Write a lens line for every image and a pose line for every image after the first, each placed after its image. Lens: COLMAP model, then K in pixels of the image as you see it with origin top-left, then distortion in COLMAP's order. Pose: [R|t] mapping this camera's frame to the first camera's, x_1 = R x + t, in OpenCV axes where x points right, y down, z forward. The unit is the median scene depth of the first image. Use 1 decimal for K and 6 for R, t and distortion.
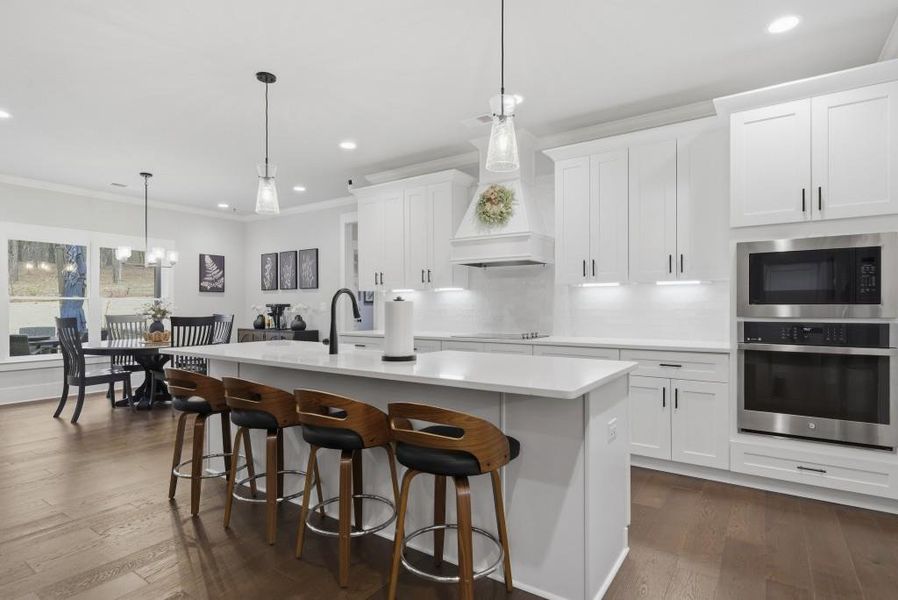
lens RADIAL K [[464.4, 0, 444.0], [0, 464.4, 308.3], [0, 0, 1]] dist [-0.000436, 0.001758]
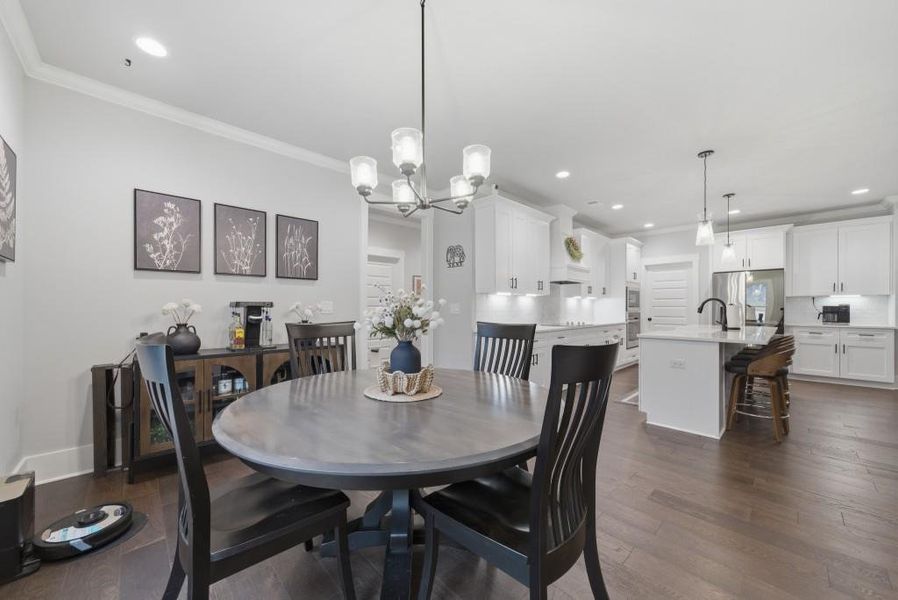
lens RADIAL K [[329.1, 0, 448.6], [0, 329.1, 308.1], [0, 0, 1]] dist [-0.006109, 0.002390]
pose [[0.207374, -0.000841, 0.978261, -1.360693], [0.001926, 0.999998, 0.000452, -0.002986], [-0.978260, 0.001790, 0.207375, 1.365042]]
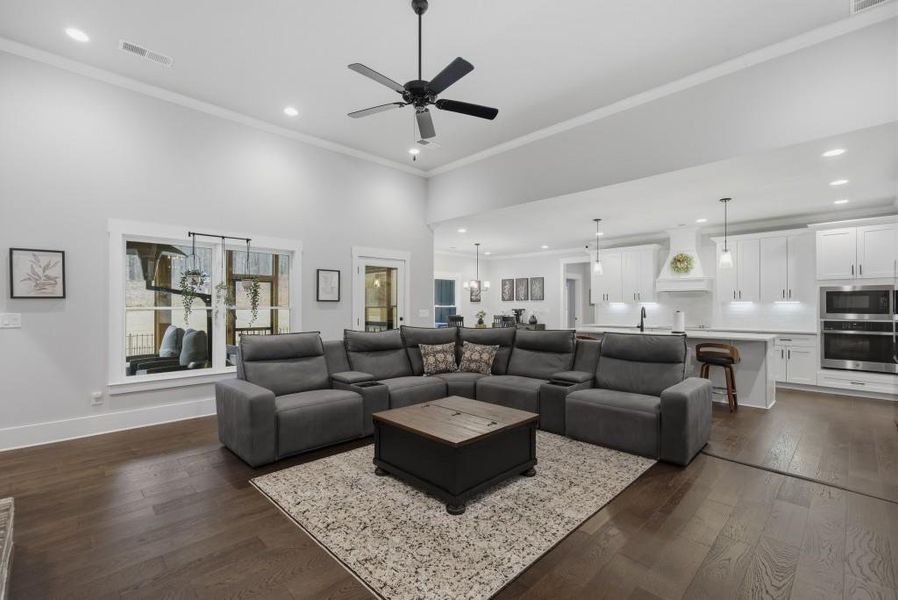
lens RADIAL K [[393.2, 0, 445.3], [0, 393.2, 303.4], [0, 0, 1]] dist [-0.004926, 0.004329]
pose [[0.979625, -0.000068, -0.200836, -0.649440], [-0.001902, 0.999952, -0.009612, -0.028988], [0.200827, 0.009798, 0.979578, -1.042106]]
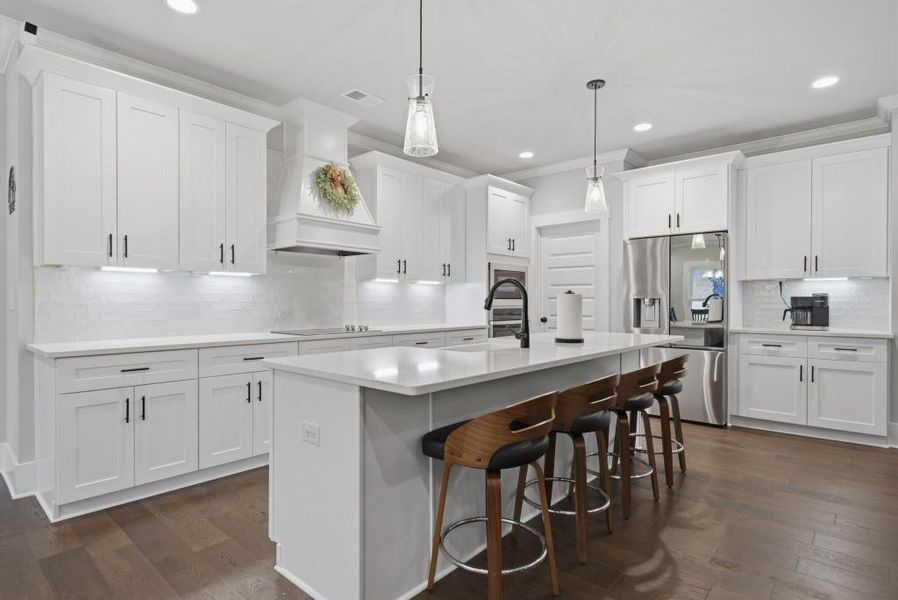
lens RADIAL K [[464.4, 0, 448.6], [0, 464.4, 303.7], [0, 0, 1]] dist [-0.000436, 0.001758]
pose [[0.133027, -0.003875, 0.991105, -0.874125], [0.000741, 0.999992, 0.003810, 0.003507], [-0.991112, 0.000227, 0.133029, 0.746671]]
